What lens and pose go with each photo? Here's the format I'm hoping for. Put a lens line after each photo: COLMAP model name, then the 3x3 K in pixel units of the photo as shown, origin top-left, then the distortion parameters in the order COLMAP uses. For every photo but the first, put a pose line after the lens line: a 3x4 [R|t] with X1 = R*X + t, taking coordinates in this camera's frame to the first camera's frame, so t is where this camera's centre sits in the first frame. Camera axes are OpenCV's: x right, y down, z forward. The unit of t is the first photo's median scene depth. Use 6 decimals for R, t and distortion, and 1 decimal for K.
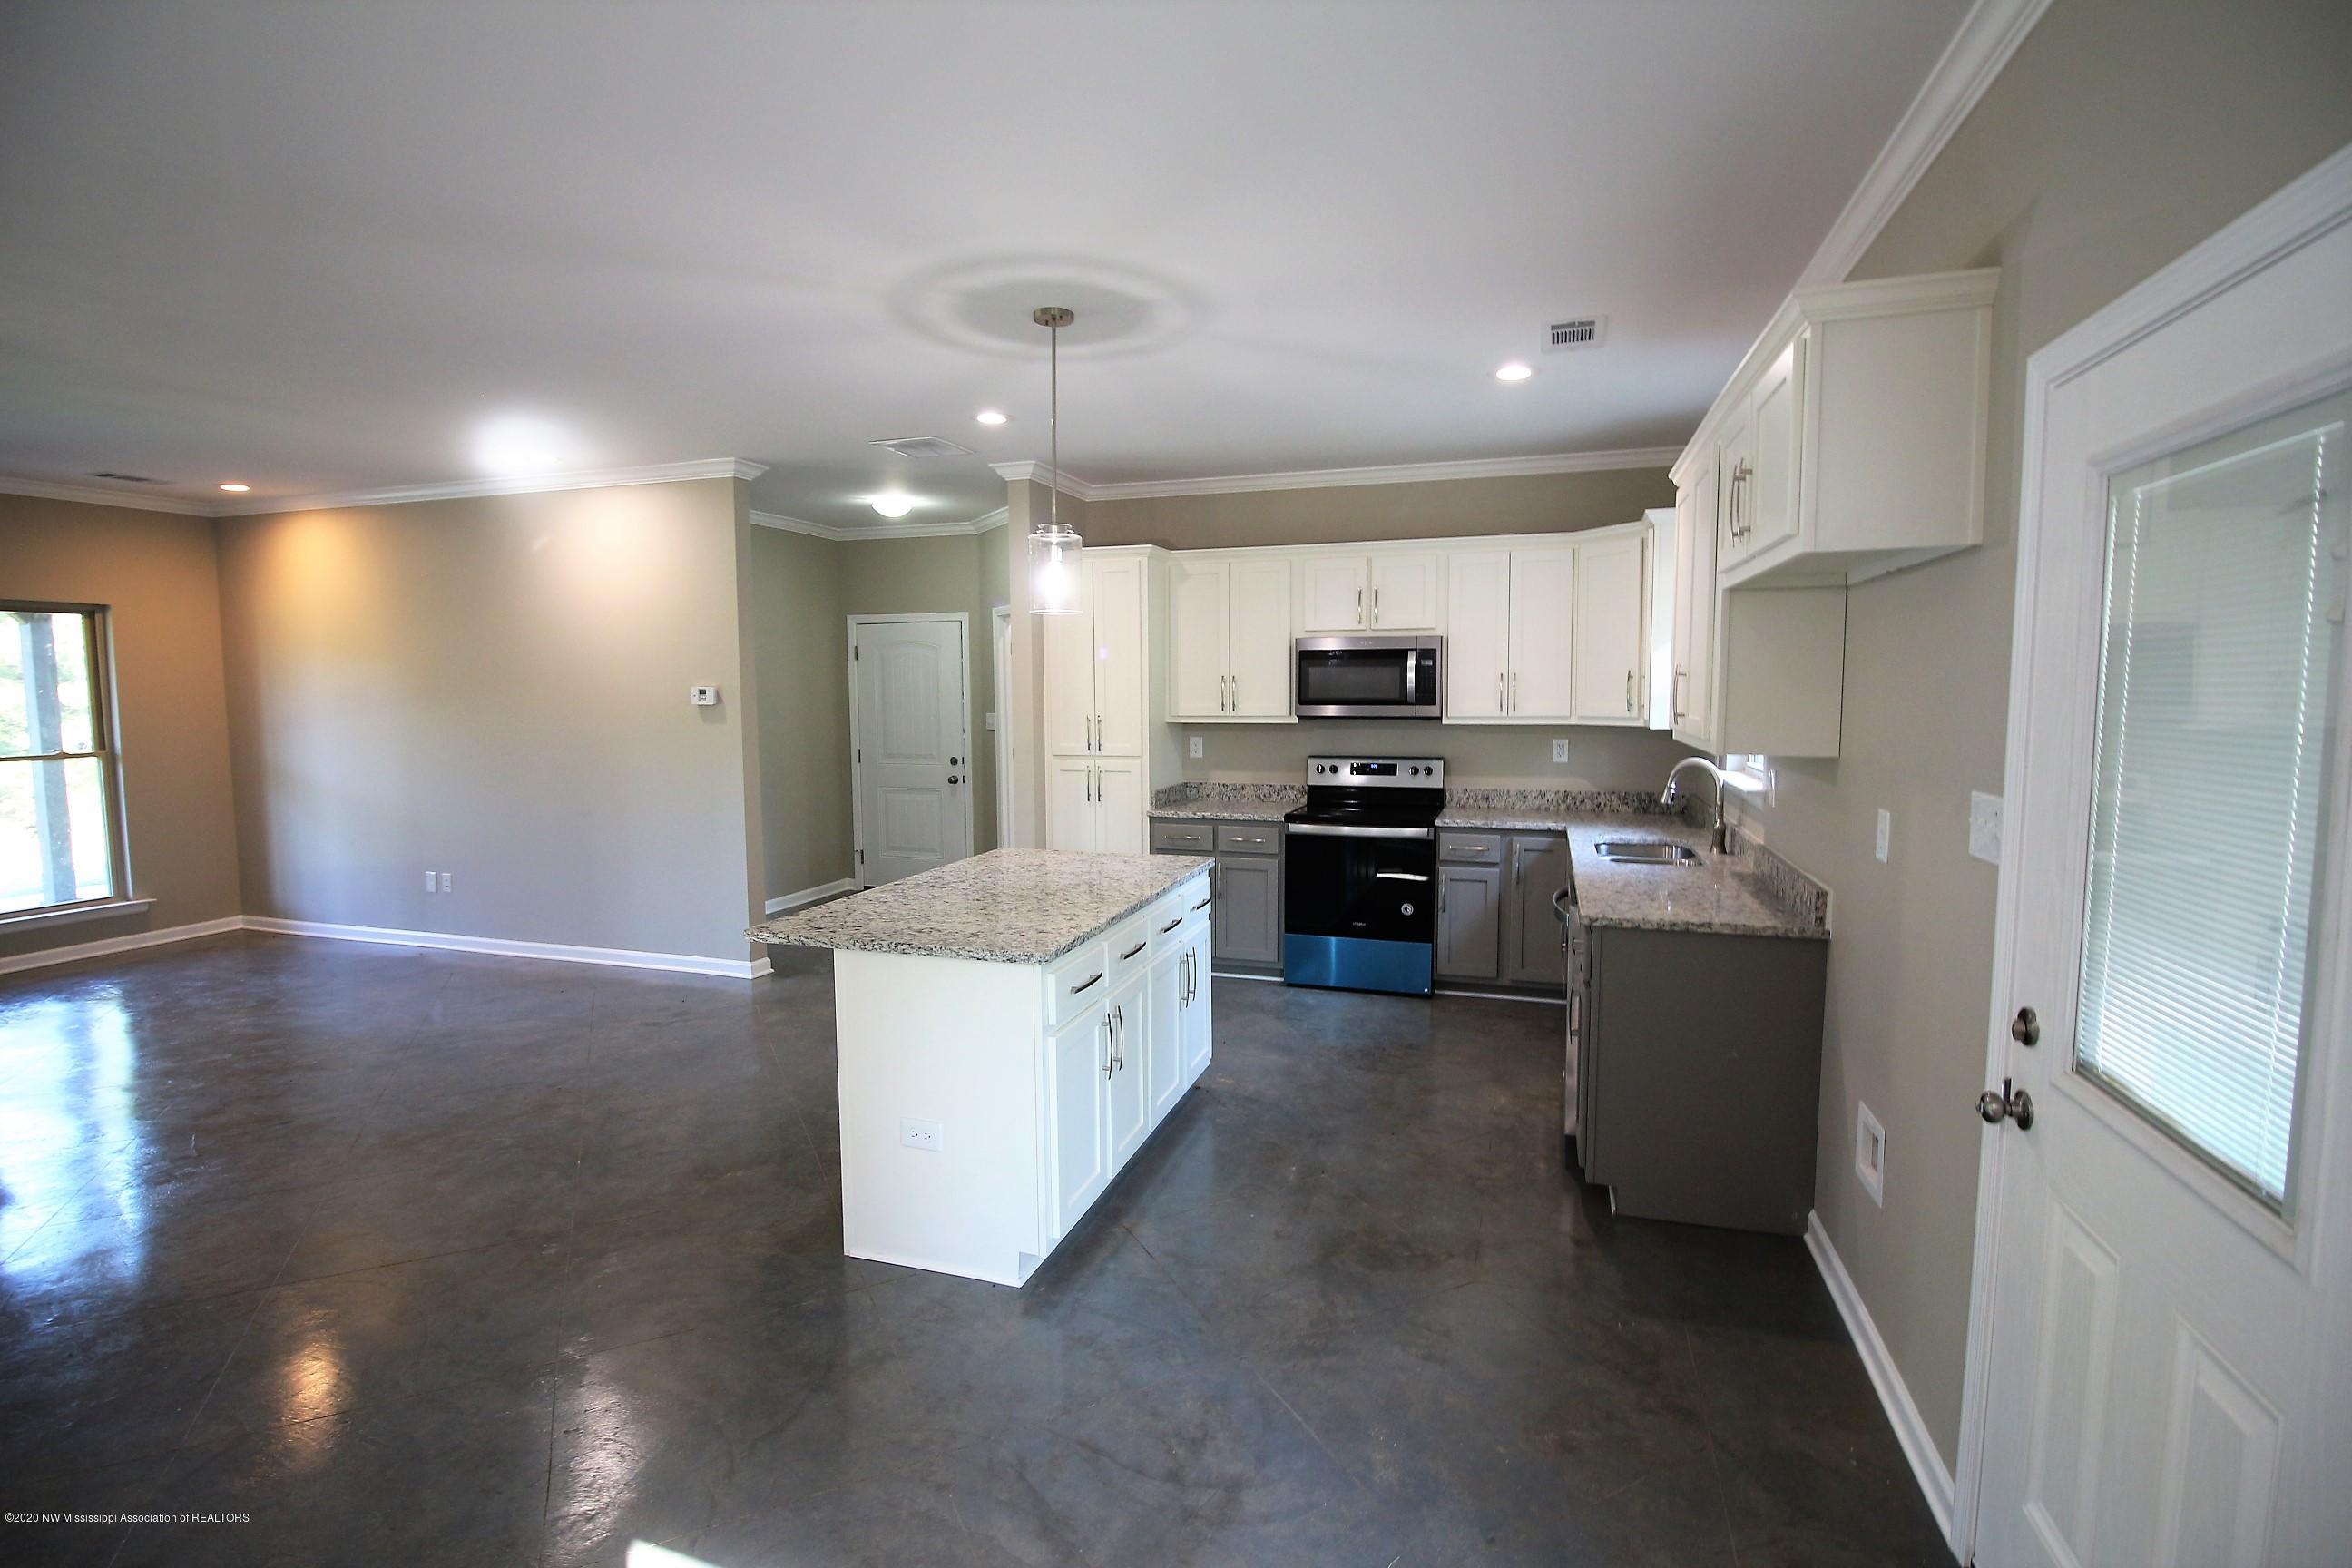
lens RADIAL K [[1091.2, 0, 1187.0], [0, 1091.2, 785.9], [0, 0, 1]] dist [-0.001195, 0.000101]
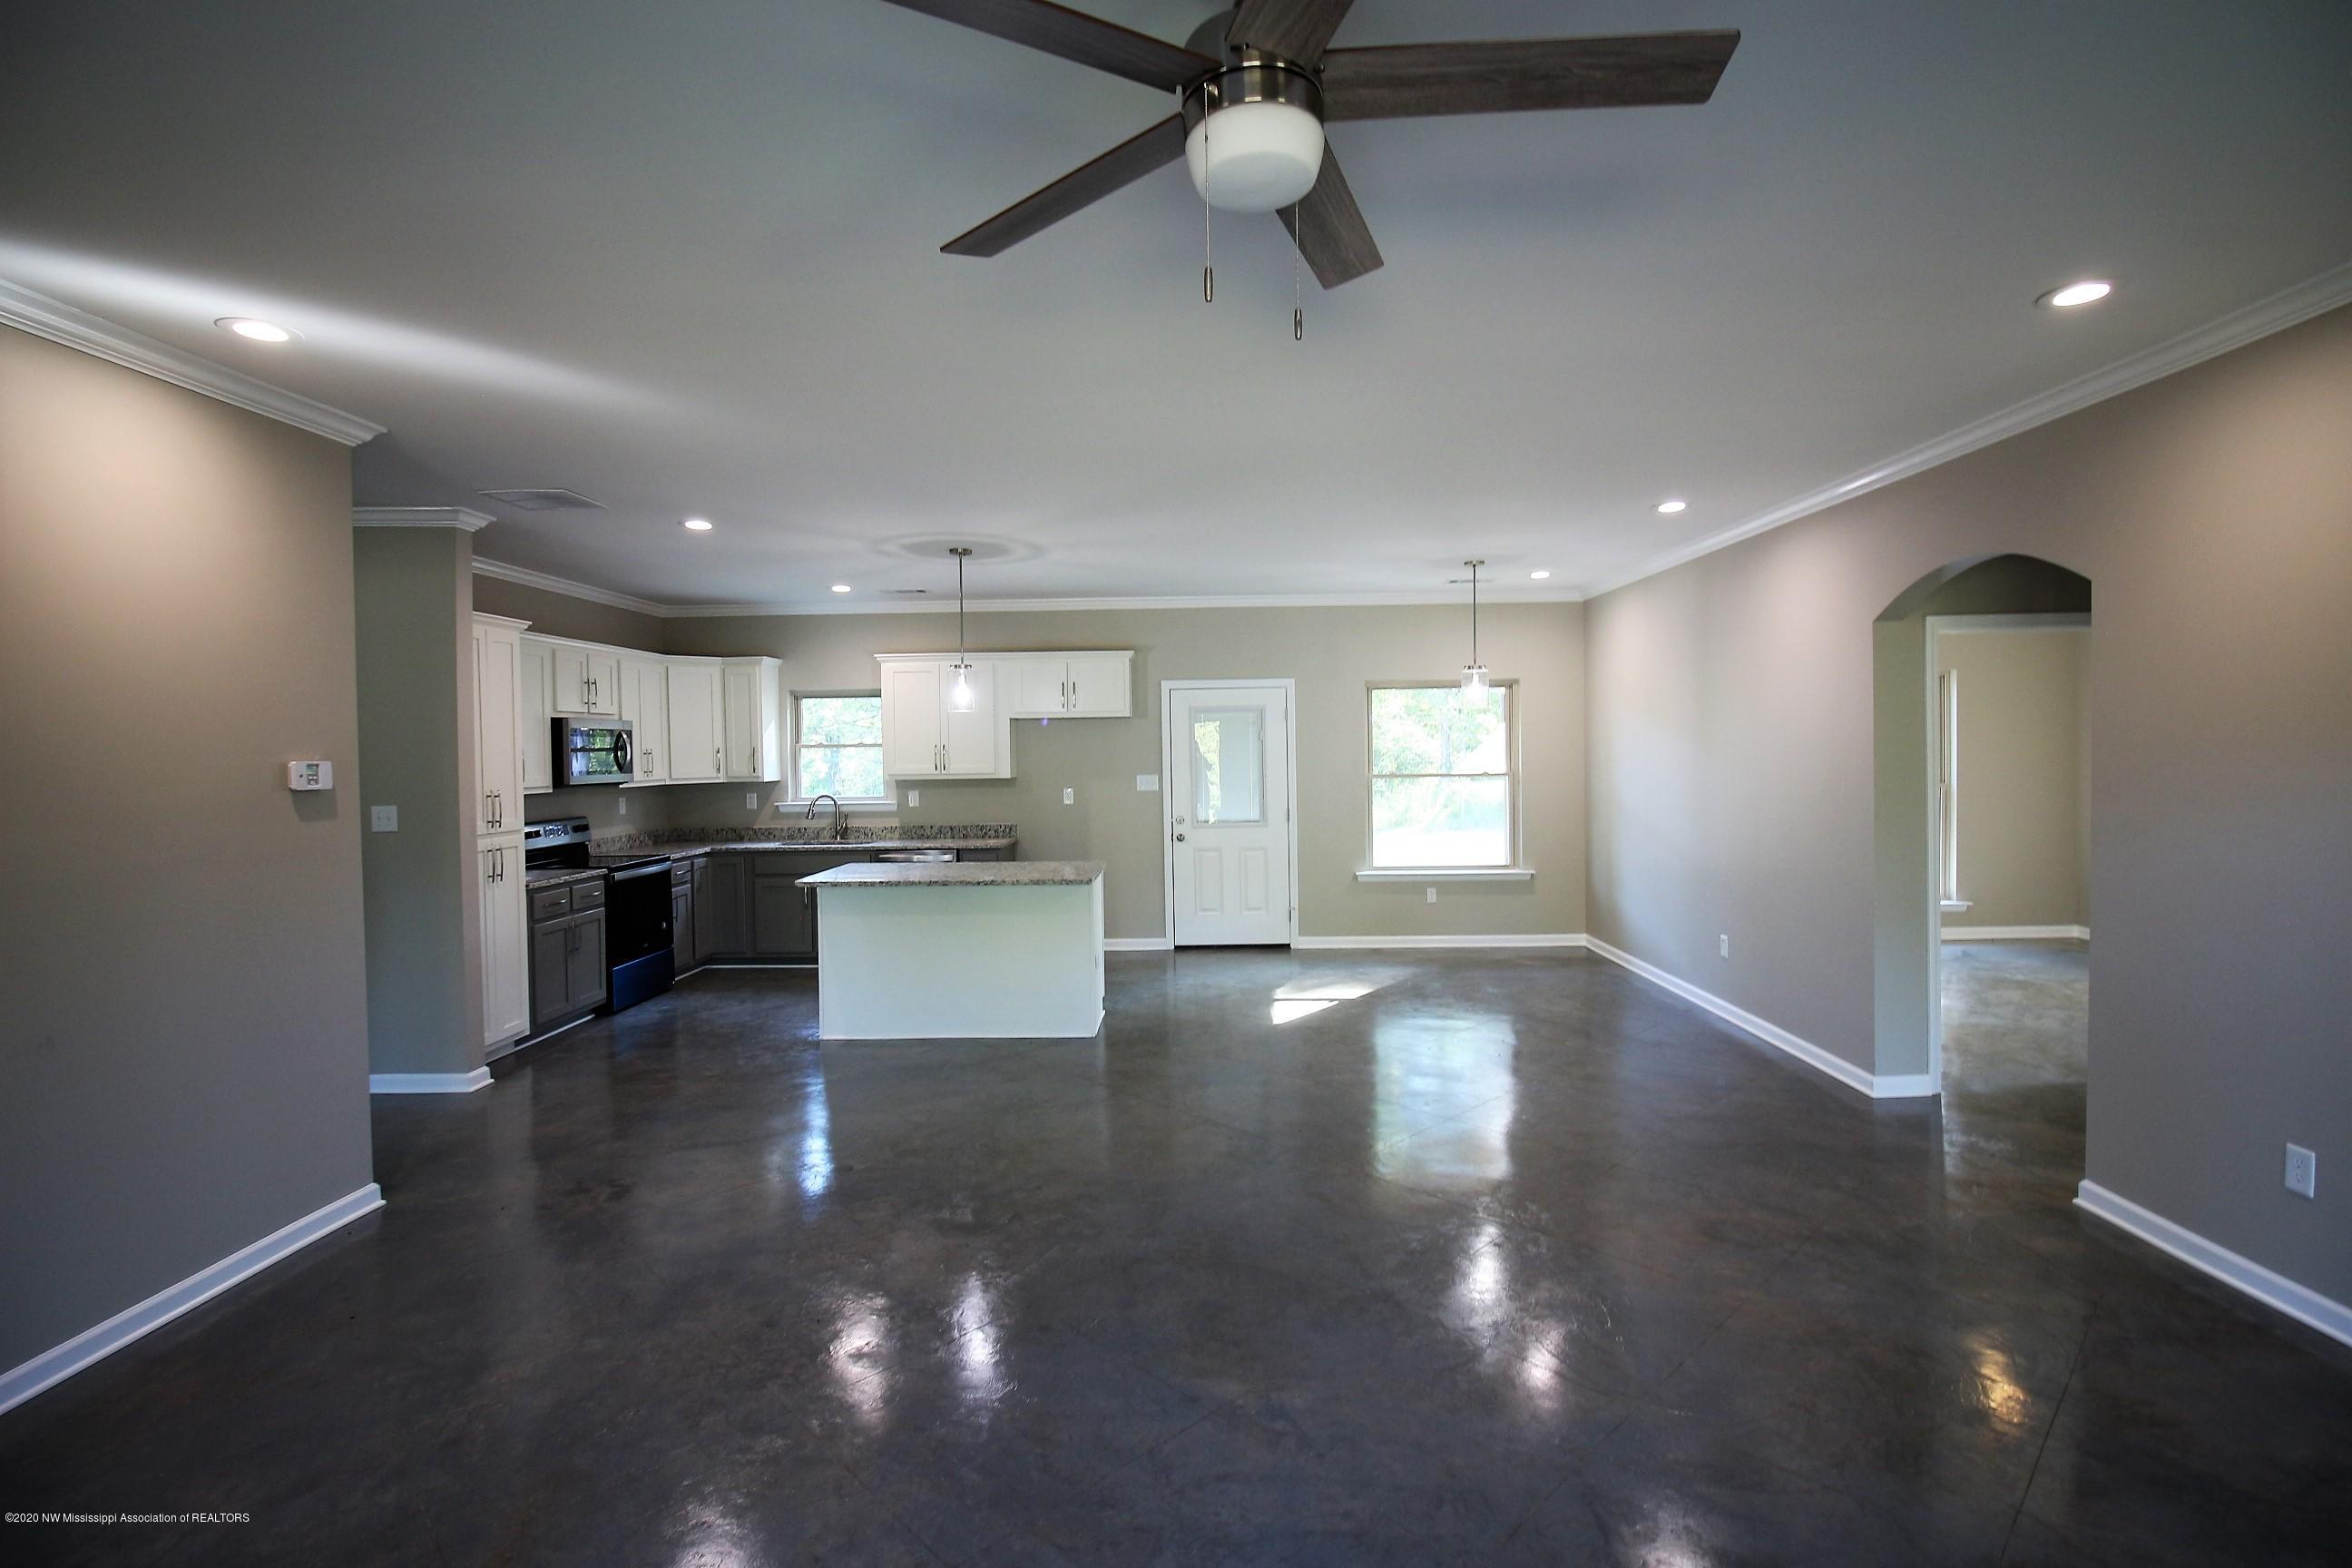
lens RADIAL K [[1082.3, 0, 1186.3], [0, 1082.3, 774.1], [0, 0, 1]] dist [-0.000544, -0.009530]
pose [[-0.288135, -0.013662, 0.957492, -1.168502], [0.103516, 0.993594, 0.045328, -0.060021], [-0.951978, 0.112176, -0.284875, 0.707484]]
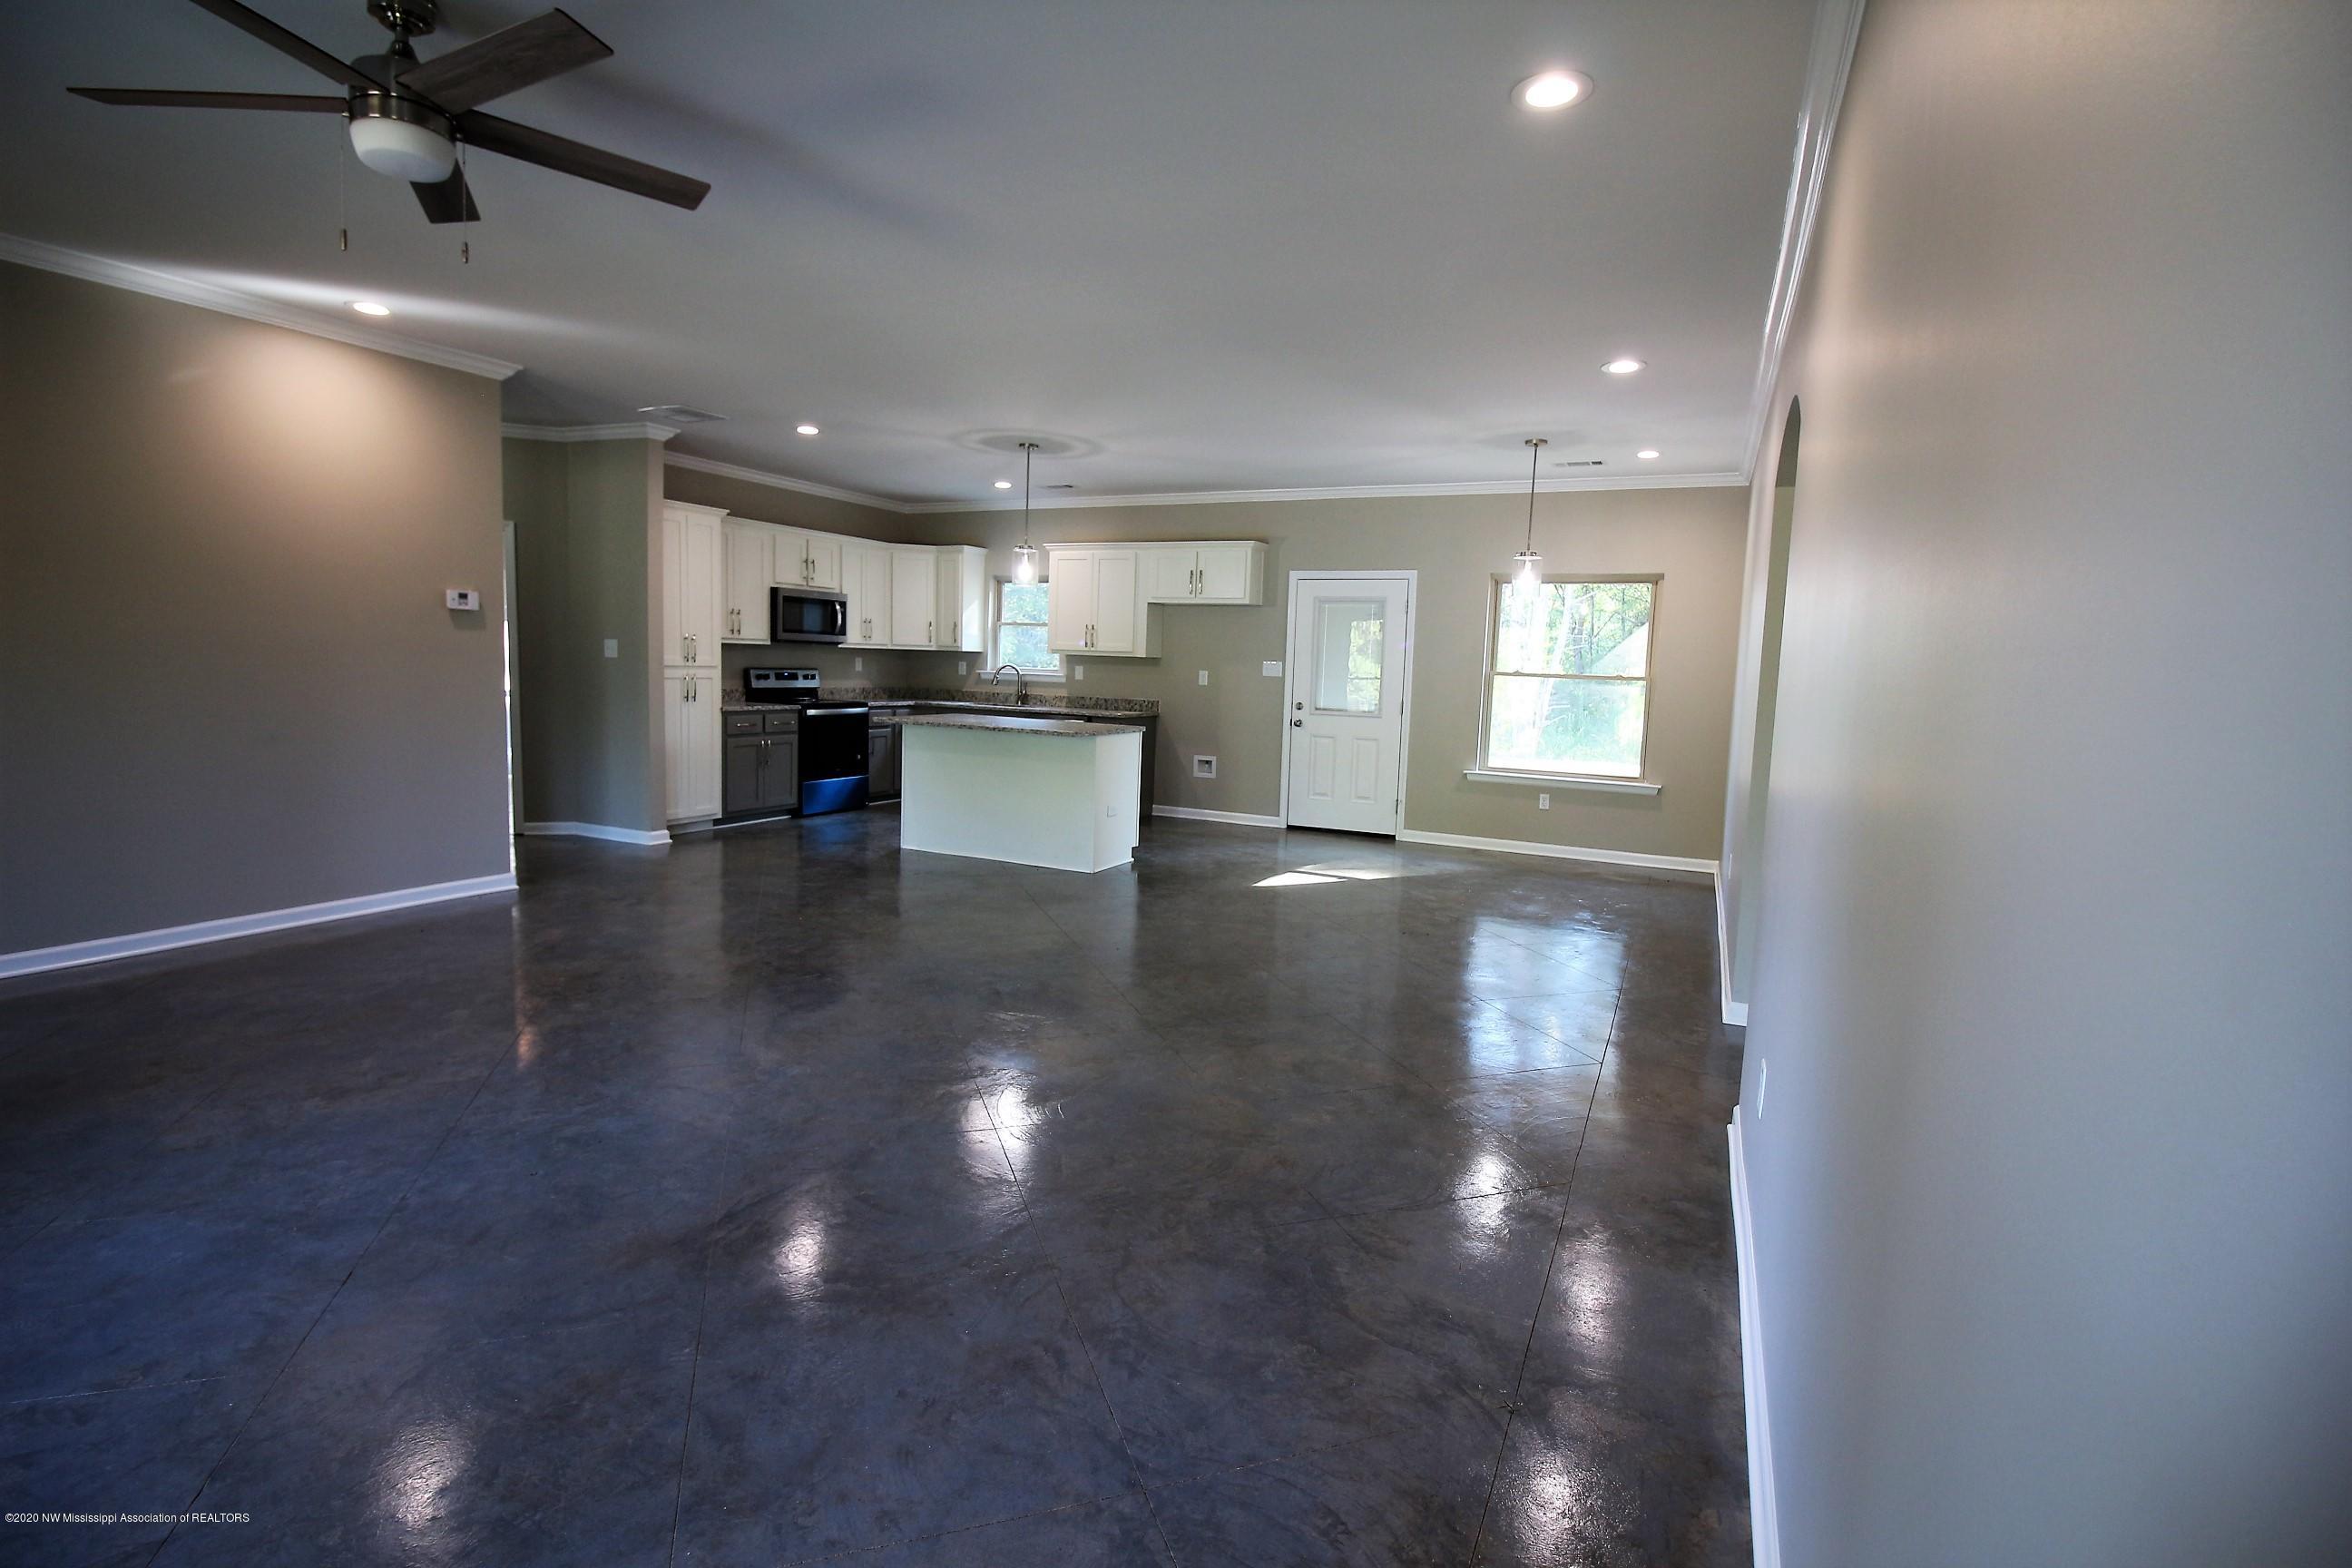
lens RADIAL K [[1082.3, 0, 1186.3], [0, 1082.3, 774.1], [0, 0, 1]] dist [-0.000544, -0.009530]
pose [[0.130840, -0.093396, 0.986995, -1.302720], [0.055746, 0.994671, 0.086732, 0.021192], [-0.989835, 0.043673, 0.135349, 0.260841]]
